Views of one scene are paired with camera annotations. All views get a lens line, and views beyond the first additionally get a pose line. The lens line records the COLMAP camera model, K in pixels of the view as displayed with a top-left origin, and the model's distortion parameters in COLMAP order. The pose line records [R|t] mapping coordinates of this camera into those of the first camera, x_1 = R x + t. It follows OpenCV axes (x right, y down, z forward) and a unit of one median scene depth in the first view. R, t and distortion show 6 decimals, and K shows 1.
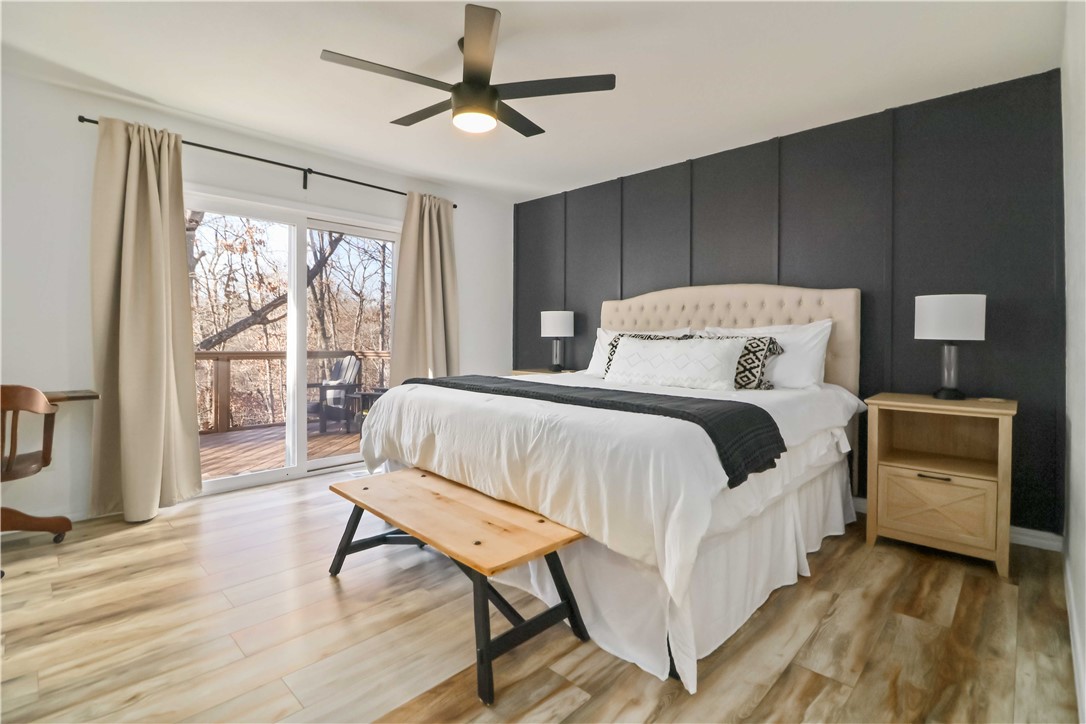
lens RADIAL K [[511.1, 0, 552.4], [0, 511.1, 343.9], [0, 0, 1]] dist [-0.001295, -0.009821]
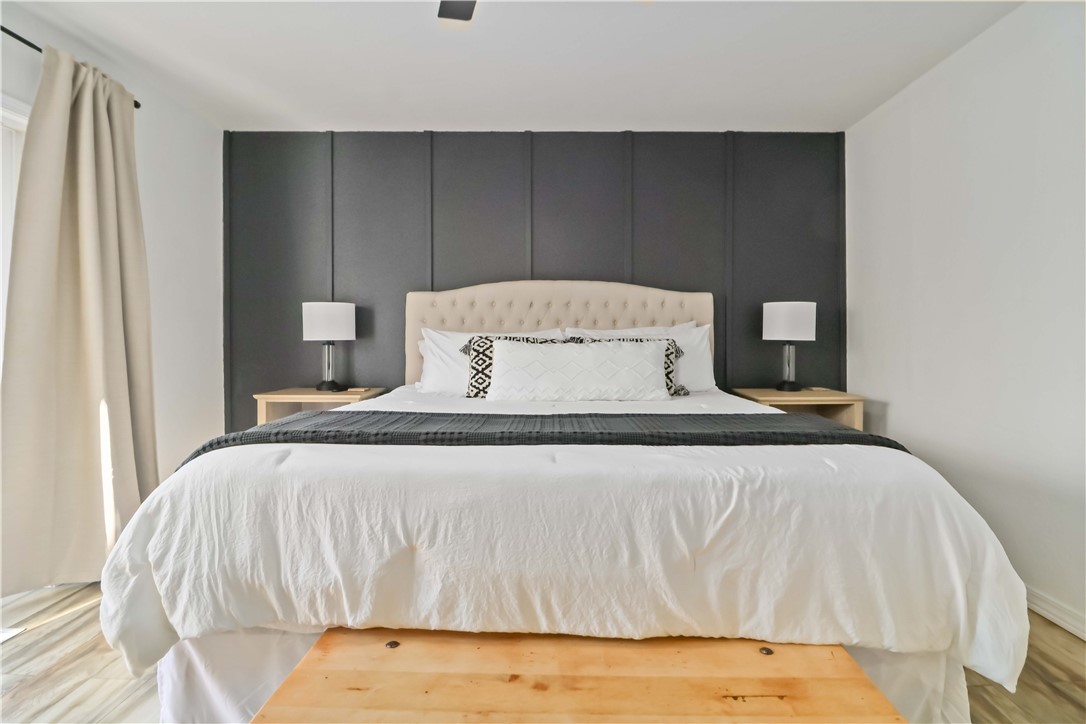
lens RADIAL K [[511.1, 0, 556.3], [0, 511.1, 346.0], [0, 0, 1]] dist [-0.001295, -0.009821]
pose [[0.722805, -0.017091, 0.690840, -0.555361], [0.015921, 0.999841, 0.008077, -0.017096], [-0.690868, 0.005161, 0.722962, 0.674942]]
